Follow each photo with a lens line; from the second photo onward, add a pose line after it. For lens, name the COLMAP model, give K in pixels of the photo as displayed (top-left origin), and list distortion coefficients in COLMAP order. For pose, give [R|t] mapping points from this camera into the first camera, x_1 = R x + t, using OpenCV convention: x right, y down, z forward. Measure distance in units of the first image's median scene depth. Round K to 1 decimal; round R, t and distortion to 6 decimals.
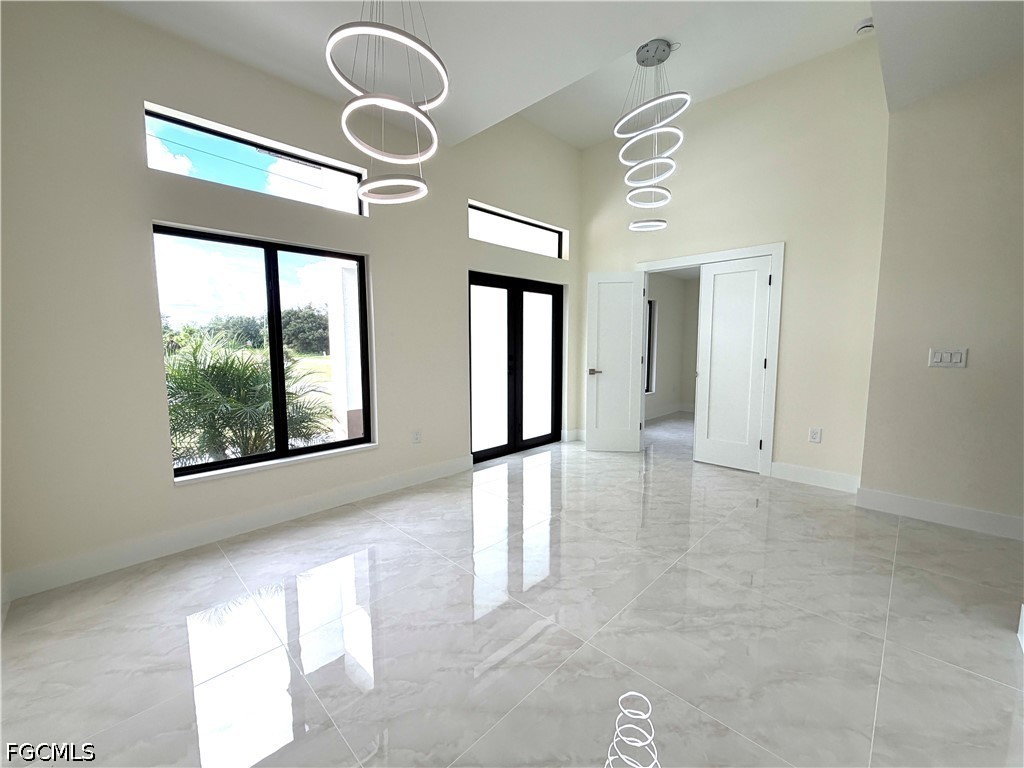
lens RADIAL K [[411.8, 0, 512.0], [0, 411.8, 384.0], [0, 0, 1]] dist [-0.000516, 0.000348]
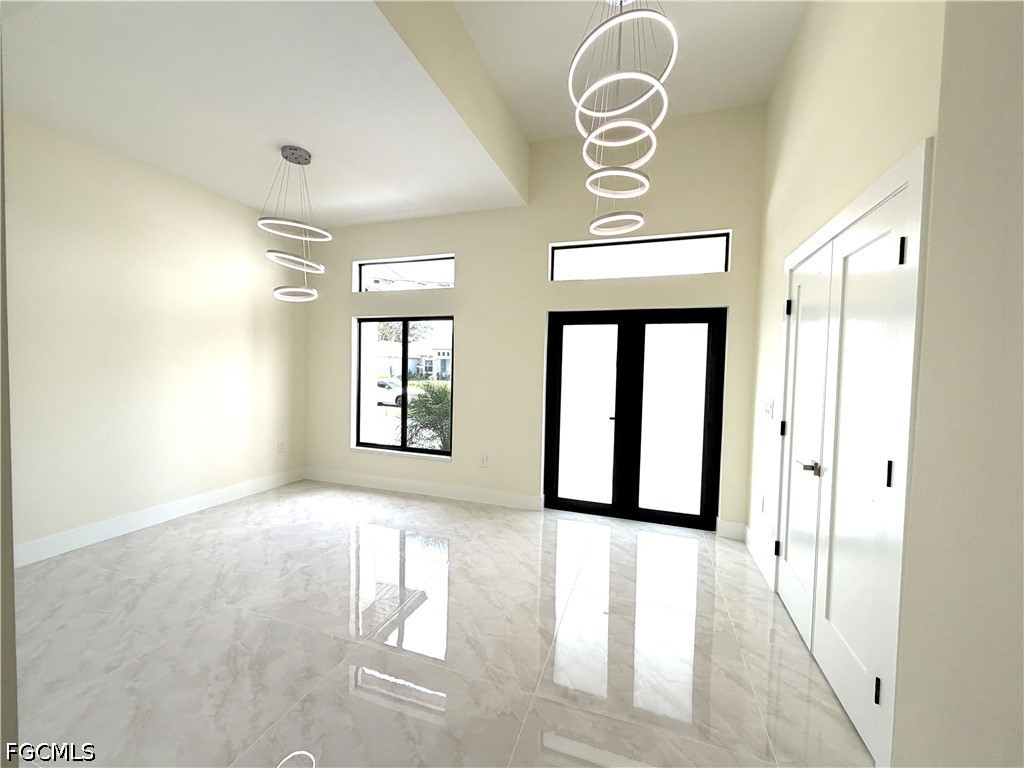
lens RADIAL K [[402.7, 0, 508.3], [0, 402.7, 384.4], [0, 0, 1]] dist [-0.001052, 0.000475]
pose [[0.435428, 0.044256, -0.899135, 0.727909], [-0.114440, 0.993409, -0.006524, -0.080520], [0.892920, 0.105738, 0.437623, 0.484509]]
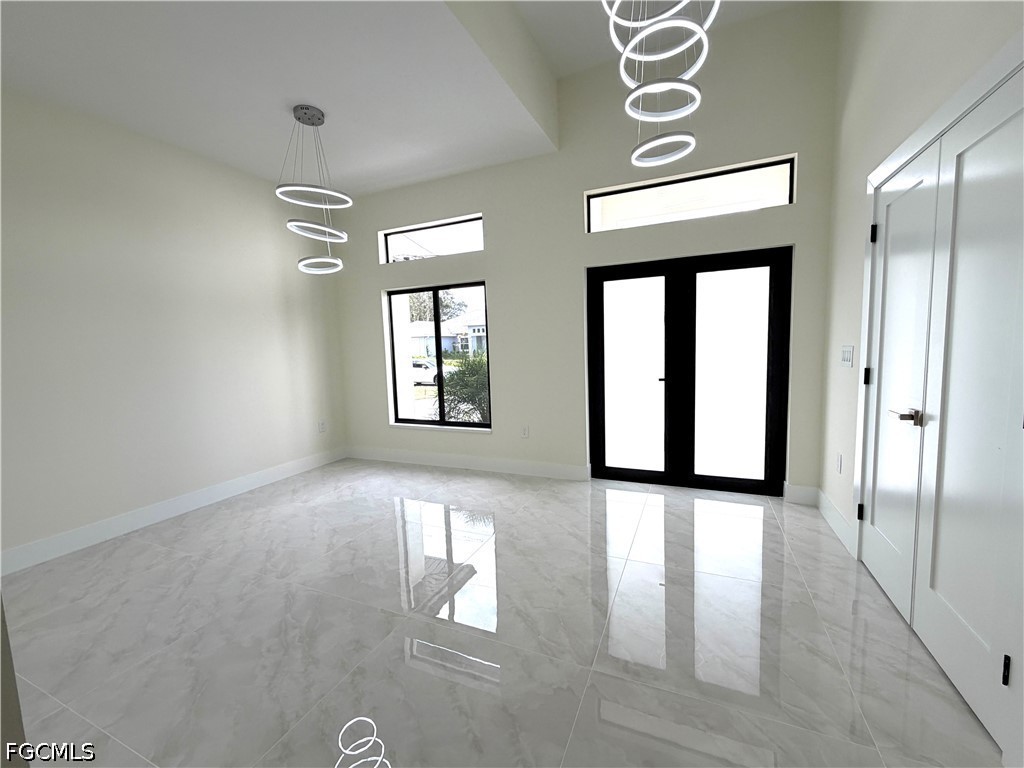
lens RADIAL K [[411.8, 0, 512.0], [0, 411.8, 384.0], [0, 0, 1]] dist [-0.000516, 0.000348]
pose [[0.361138, 0.077827, -0.929259, 0.698857], [-0.060050, 0.996384, 0.060112, -0.060413], [0.930577, 0.034093, 0.364506, 0.498961]]
